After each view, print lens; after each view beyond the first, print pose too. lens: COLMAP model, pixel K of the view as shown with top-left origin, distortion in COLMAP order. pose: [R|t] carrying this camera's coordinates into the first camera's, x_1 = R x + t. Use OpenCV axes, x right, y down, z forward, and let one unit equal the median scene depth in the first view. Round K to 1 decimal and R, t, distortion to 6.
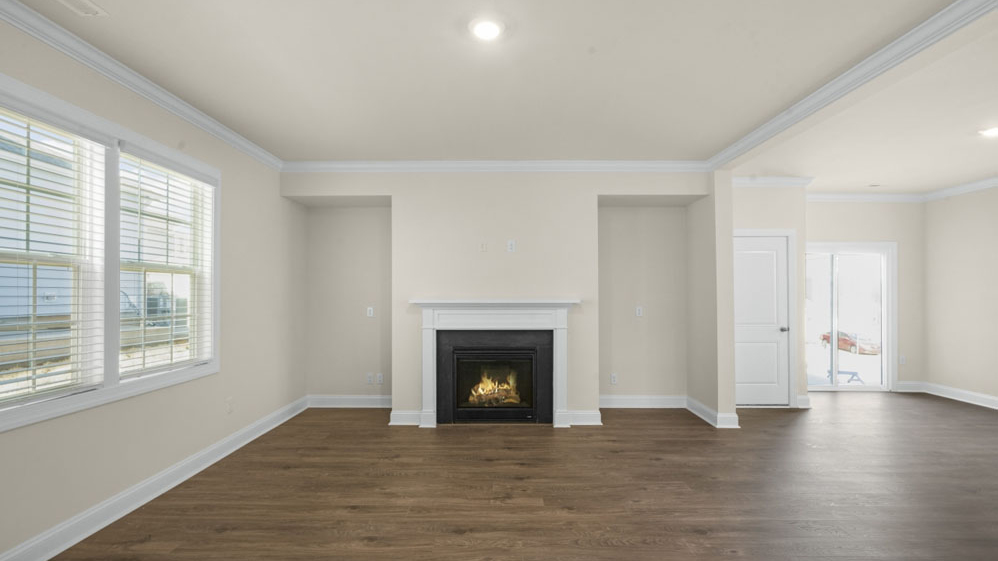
lens RADIAL K [[455.6, 0, 493.5], [0, 455.6, 291.1], [0, 0, 1]] dist [-0.004049, 0.001995]
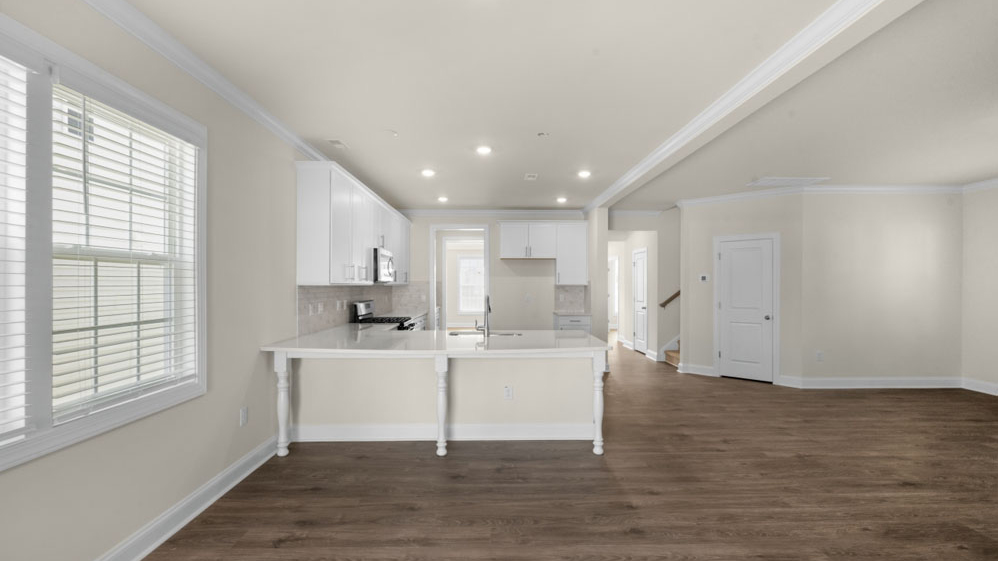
lens RADIAL K [[455.6, 0, 499.3], [0, 455.6, 286.4], [0, 0, 1]] dist [-0.004049, 0.001995]
pose [[-0.999472, -0.001742, -0.032455, 0.878672], [-0.001480, 0.999966, -0.008115, 0.005458], [0.032468, -0.008063, -0.999440, 1.205640]]
